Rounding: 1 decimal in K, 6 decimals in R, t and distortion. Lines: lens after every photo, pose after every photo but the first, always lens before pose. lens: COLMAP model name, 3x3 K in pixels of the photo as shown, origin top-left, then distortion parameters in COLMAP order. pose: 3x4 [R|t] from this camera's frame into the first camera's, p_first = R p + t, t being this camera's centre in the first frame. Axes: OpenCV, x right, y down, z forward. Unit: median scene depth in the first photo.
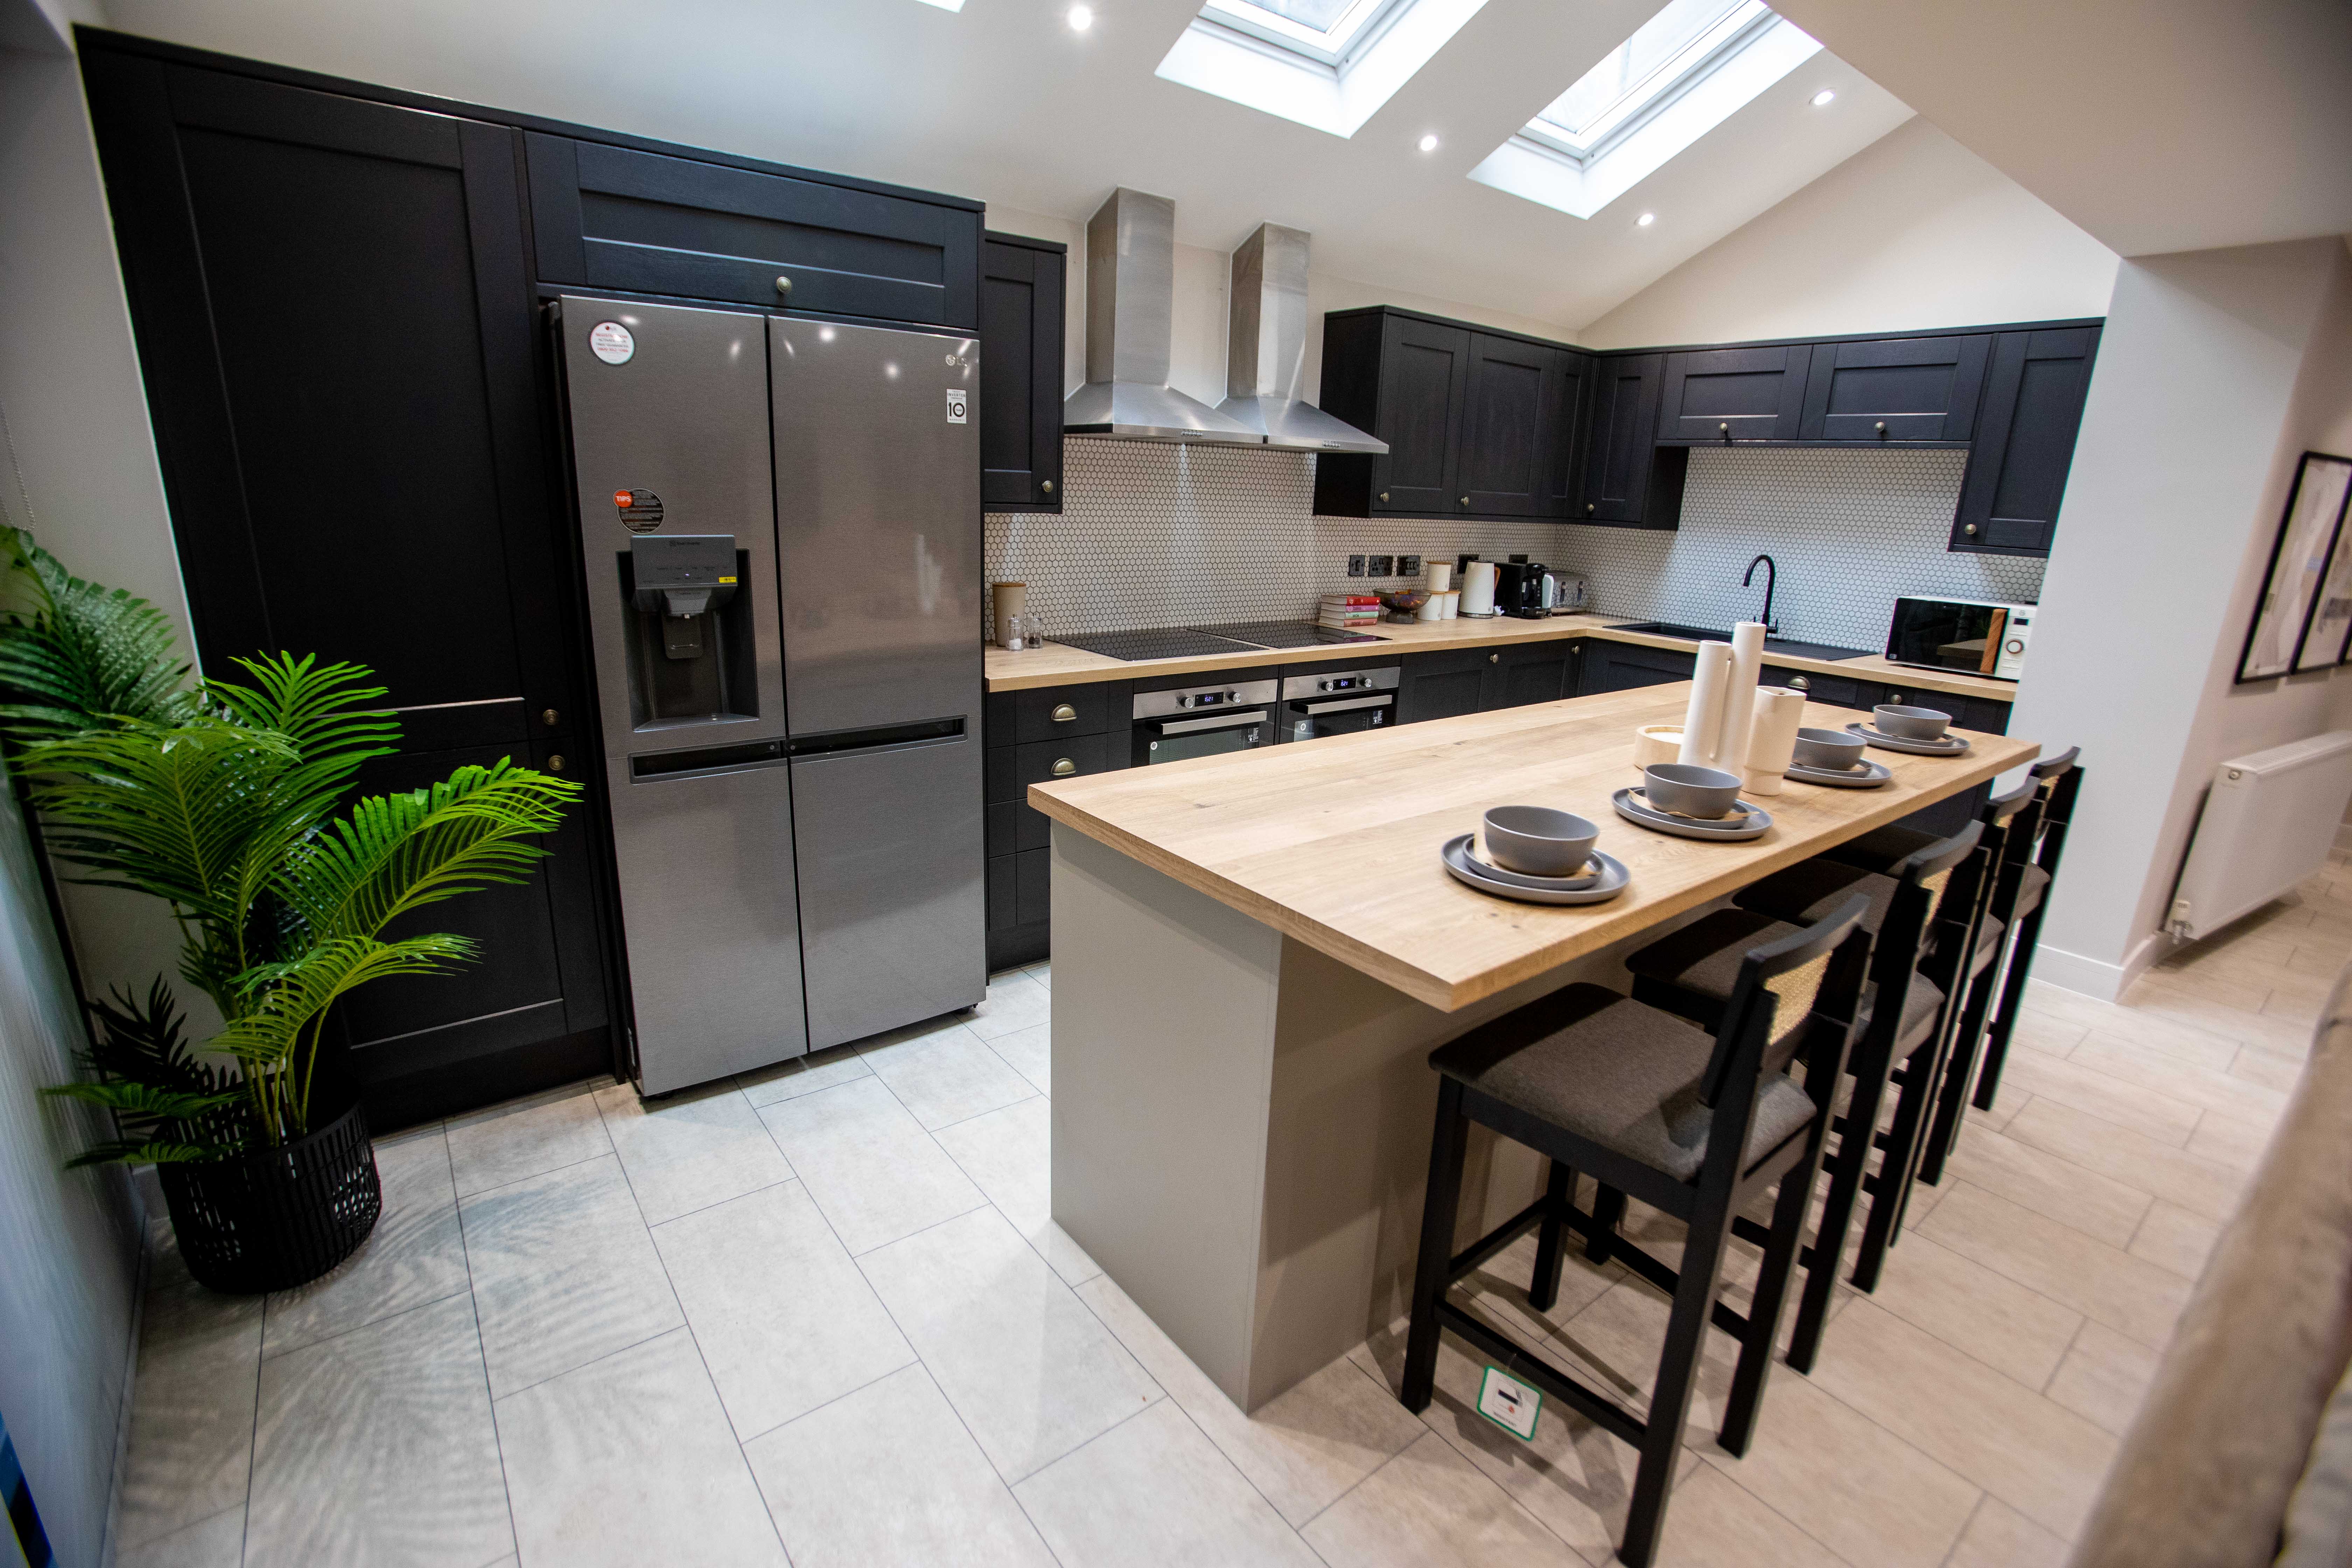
lens RADIAL K [[1051.1, 0, 1169.7], [0, 1051.1, 762.4], [0, 0, 1]] dist [-0.071441, 0.026929]
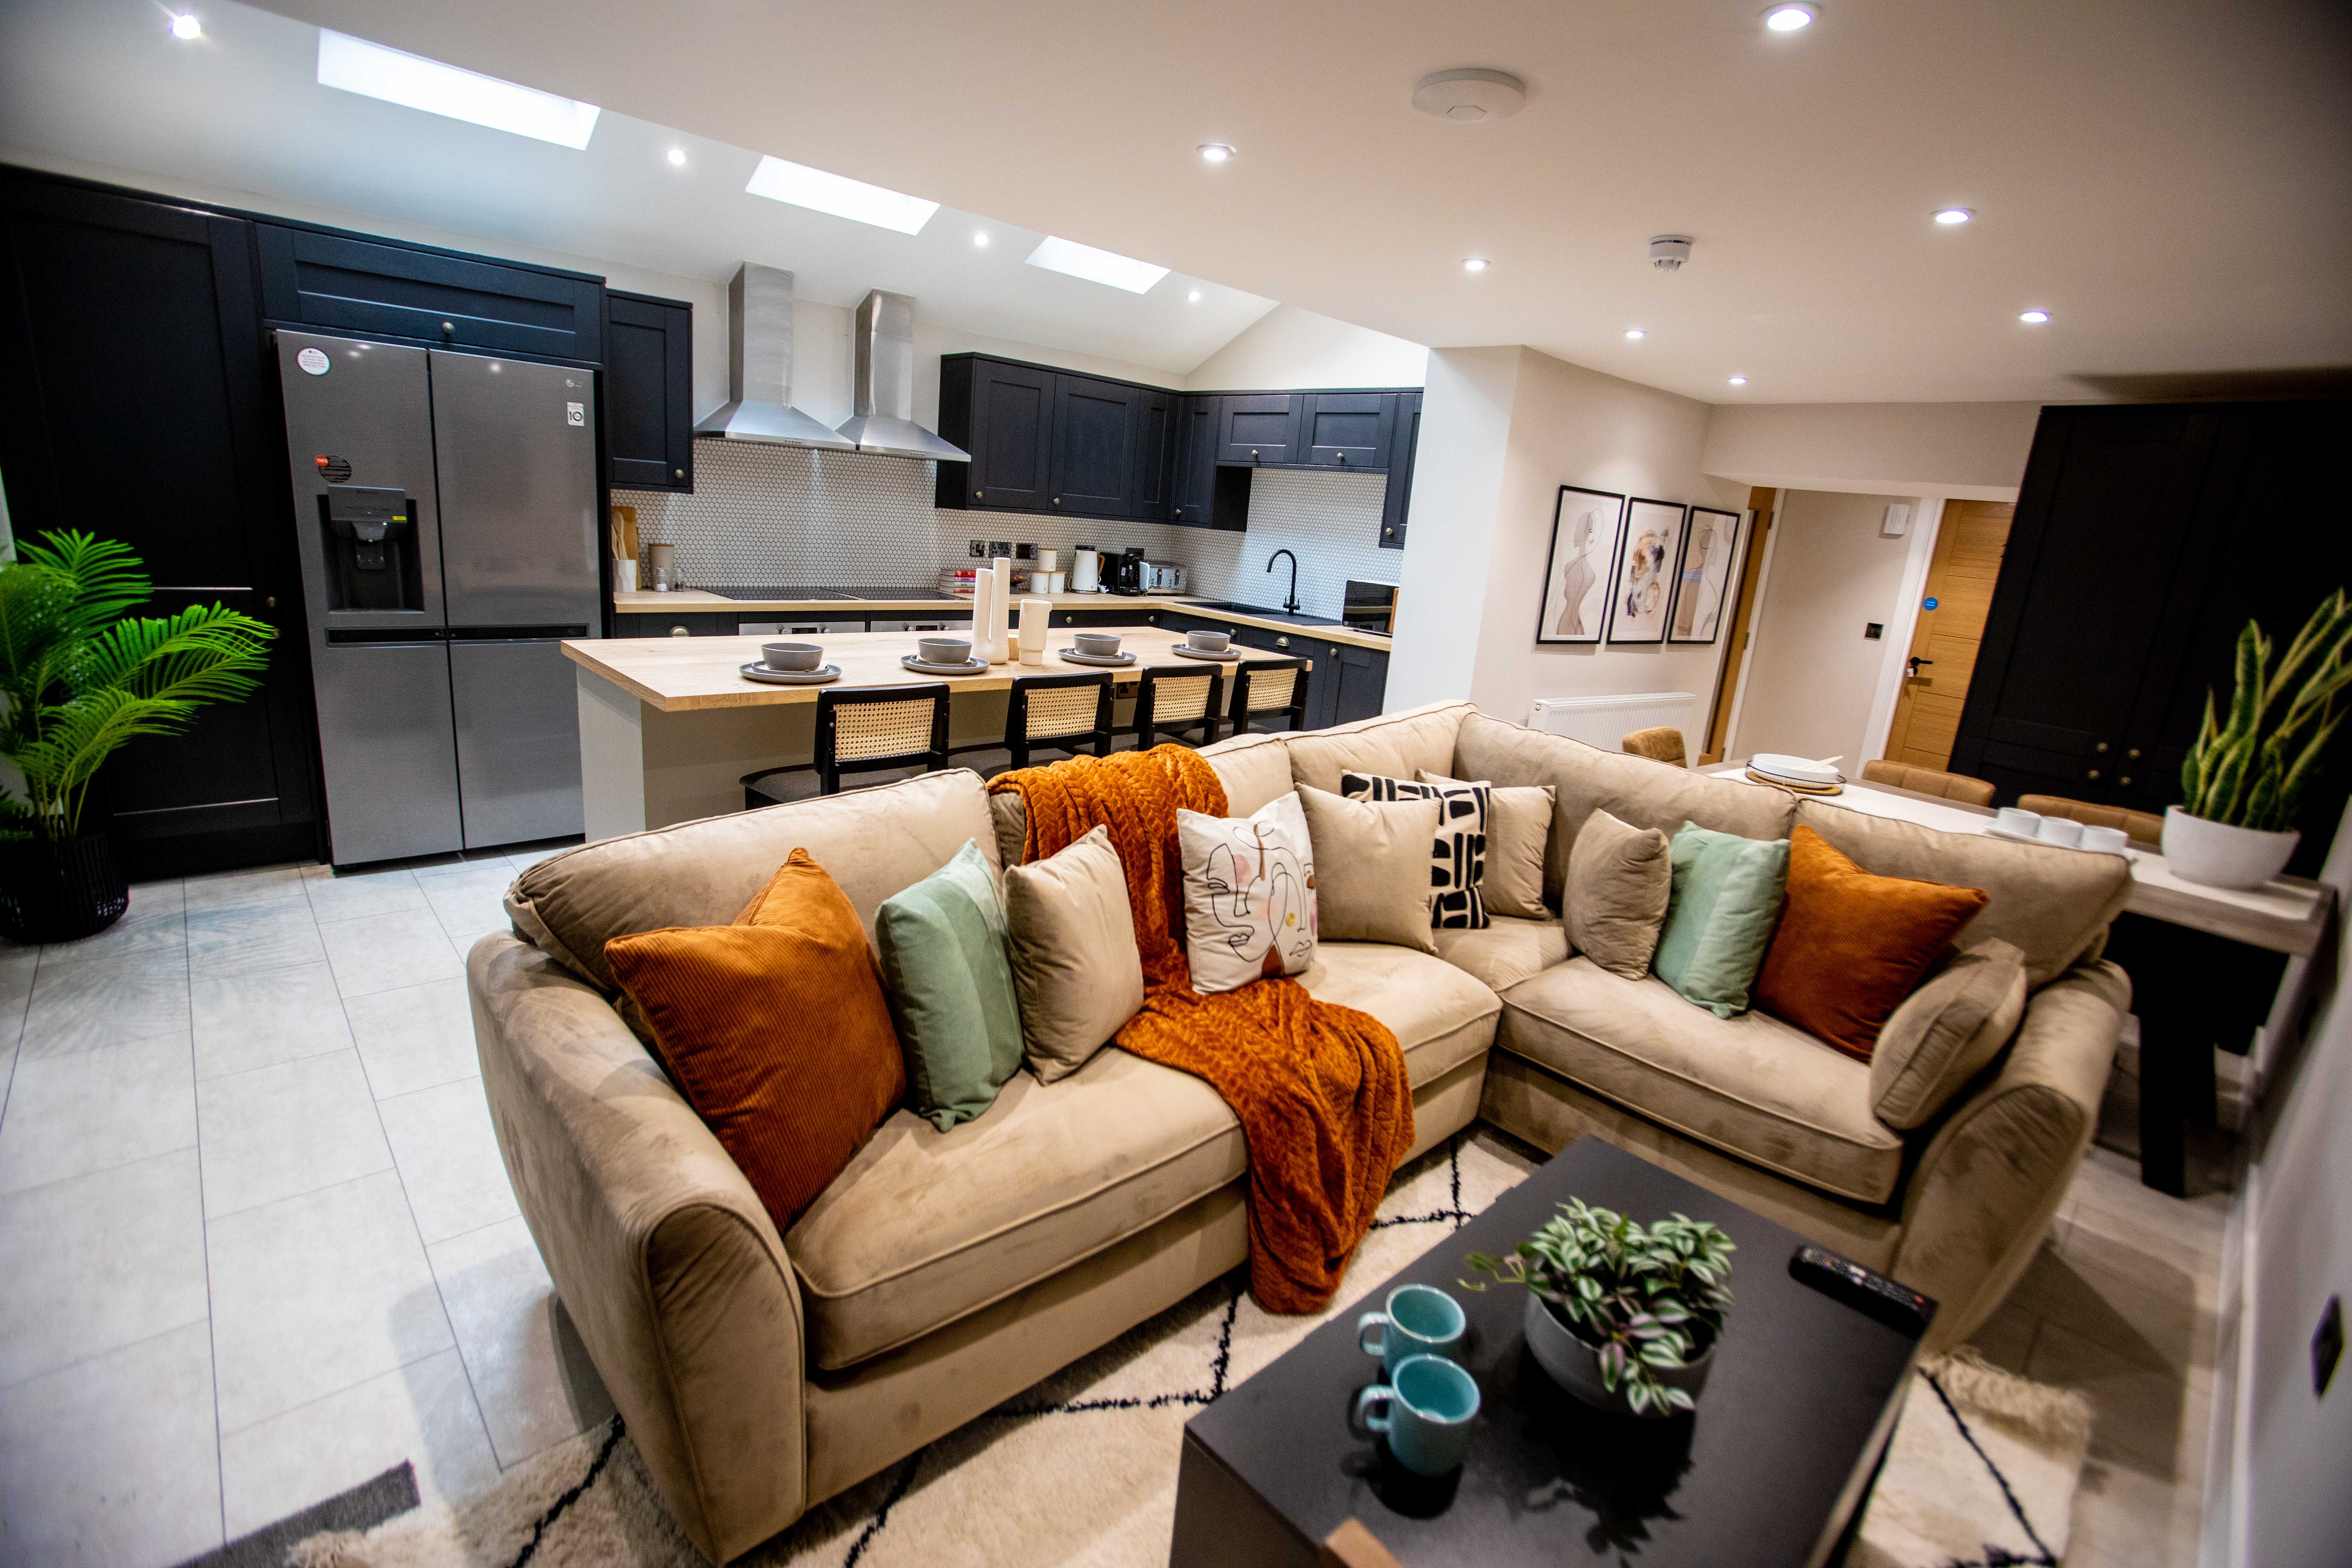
lens RADIAL K [[1051.1, 0, 1169.7], [0, 1051.1, 762.4], [0, 0, 1]] dist [-0.071441, 0.026929]
pose [[0.993860, 0.020983, 0.108638, 0.400710], [-0.019052, 0.999642, -0.018780, 0.139083], [-0.108993, 0.016595, 0.993904, -0.446442]]
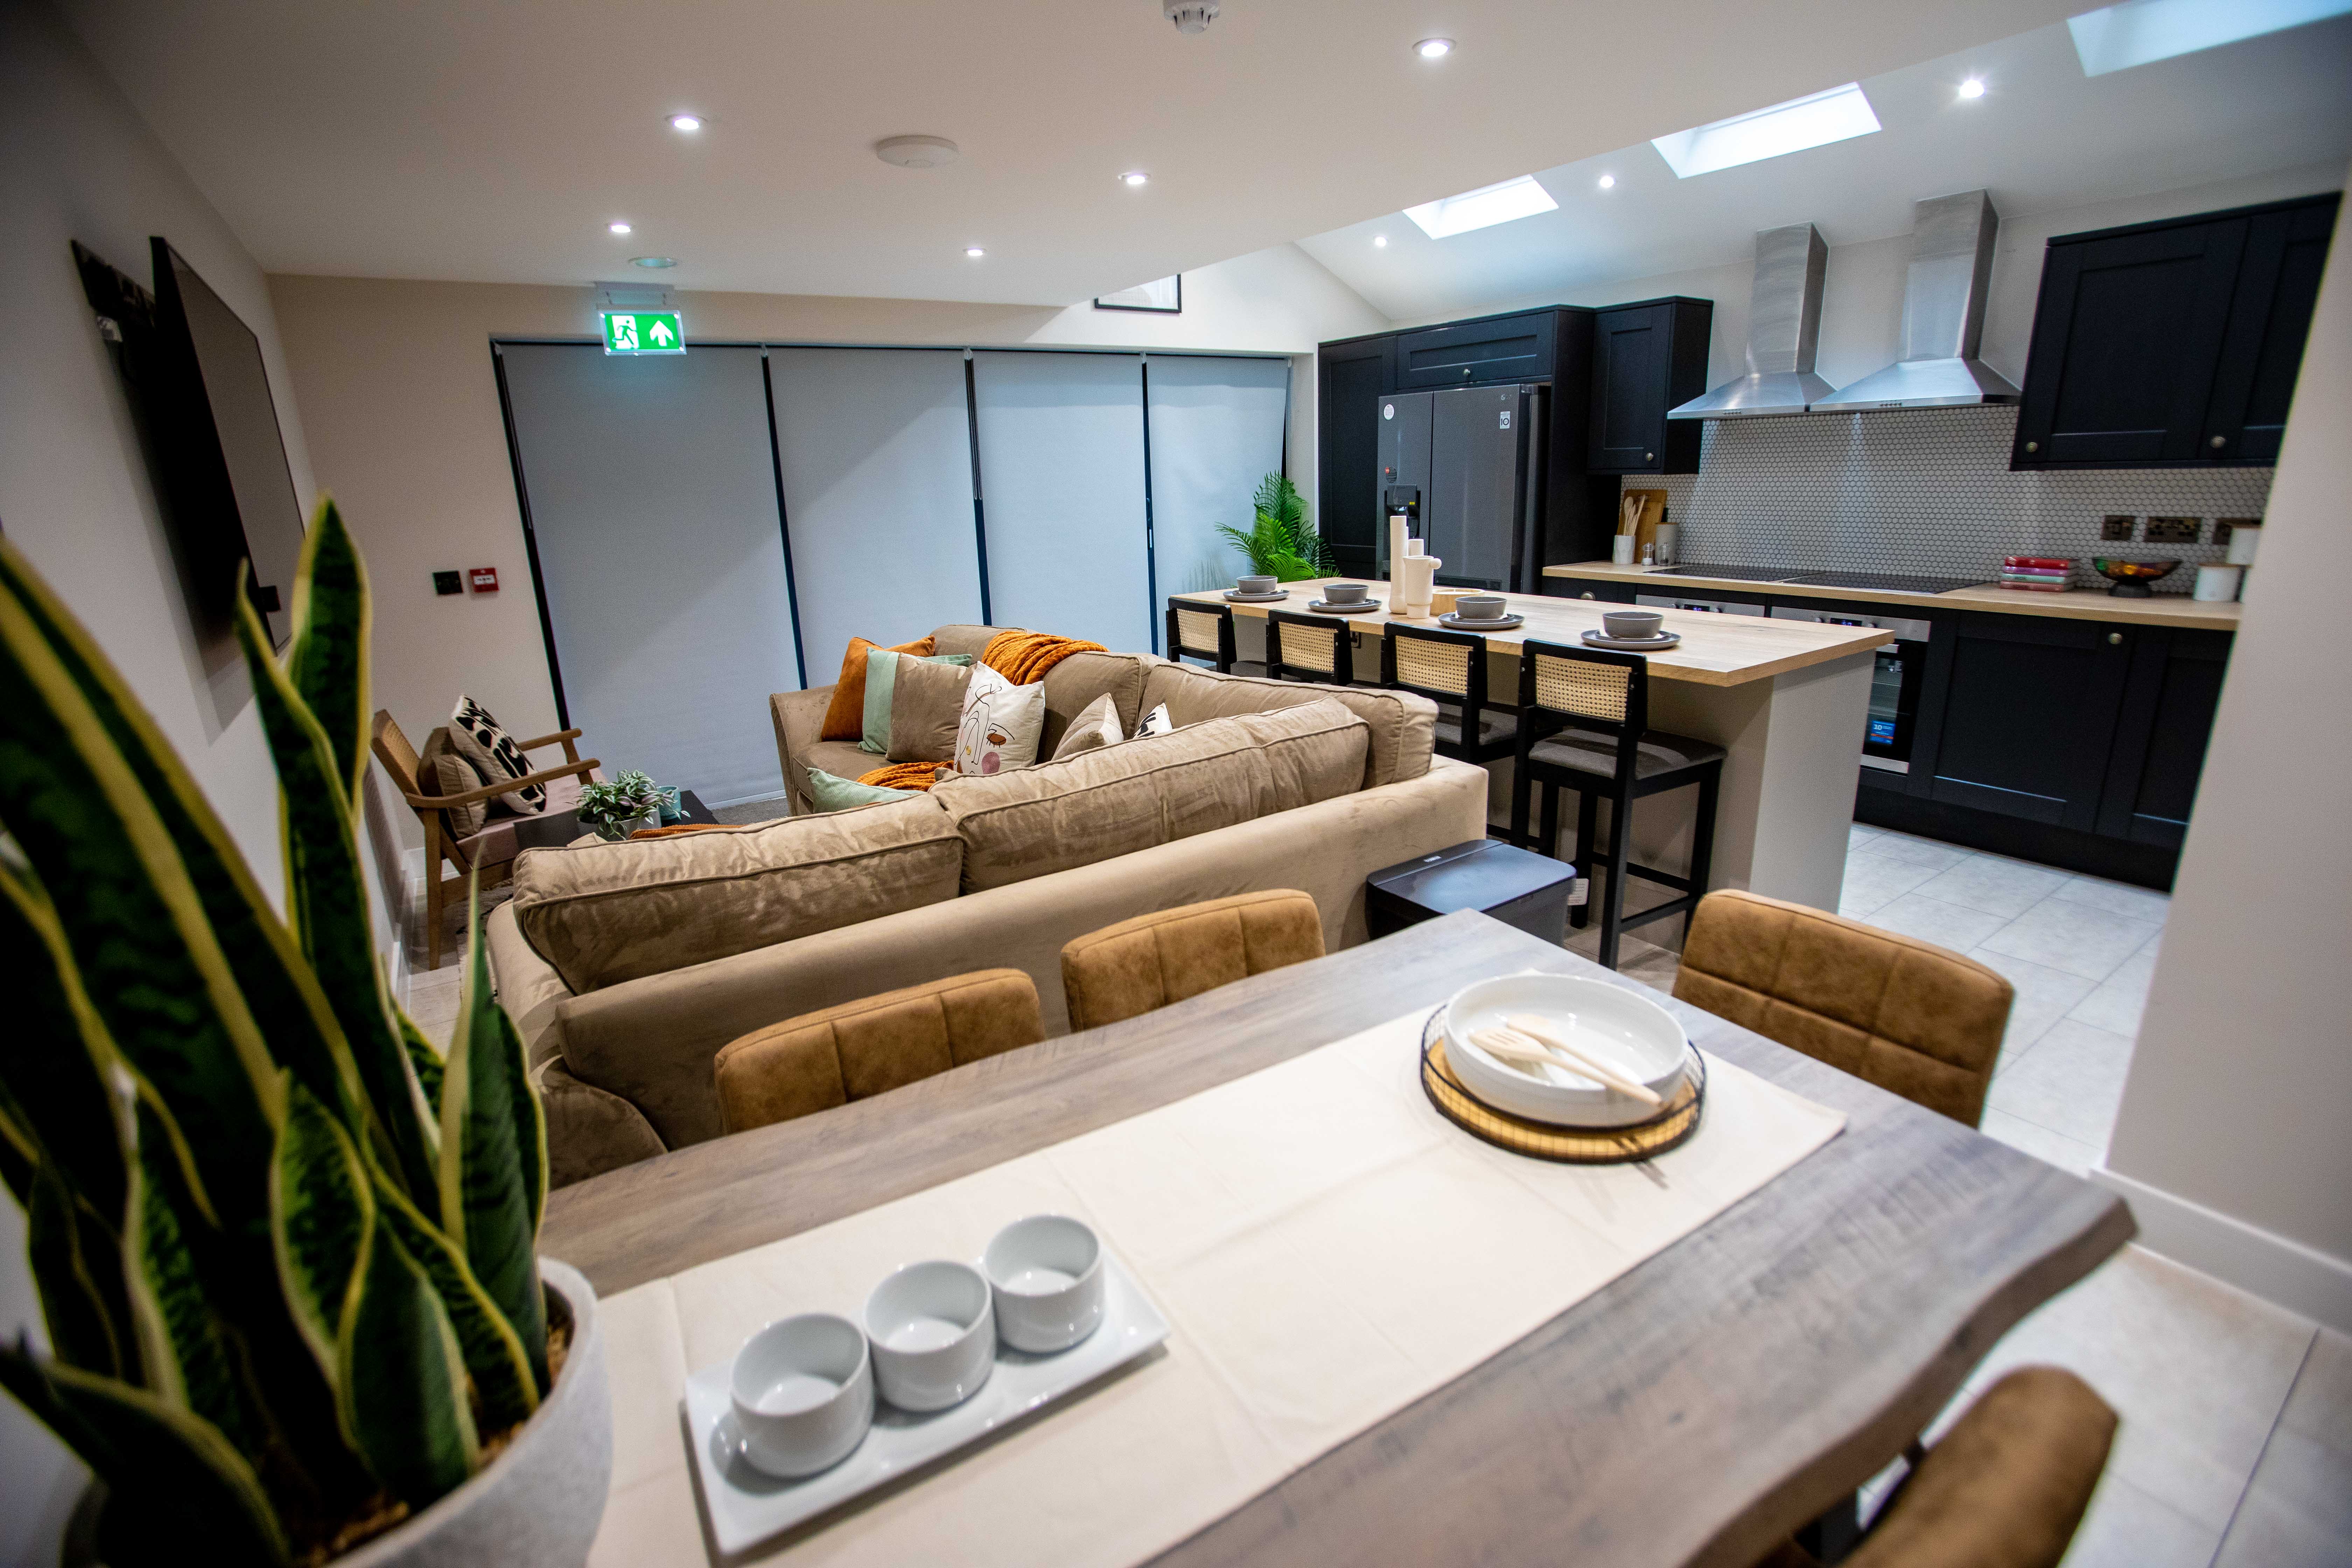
lens RADIAL K [[1051.1, 0, 1169.7], [0, 1051.1, 762.4], [0, 0, 1]] dist [-0.071441, 0.026929]
pose [[-0.054726, 0.230433, -0.971548, 1.520873], [-0.227979, 0.944421, 0.236841, -0.035916], [0.972127, 0.234454, 0.000849, 0.416602]]
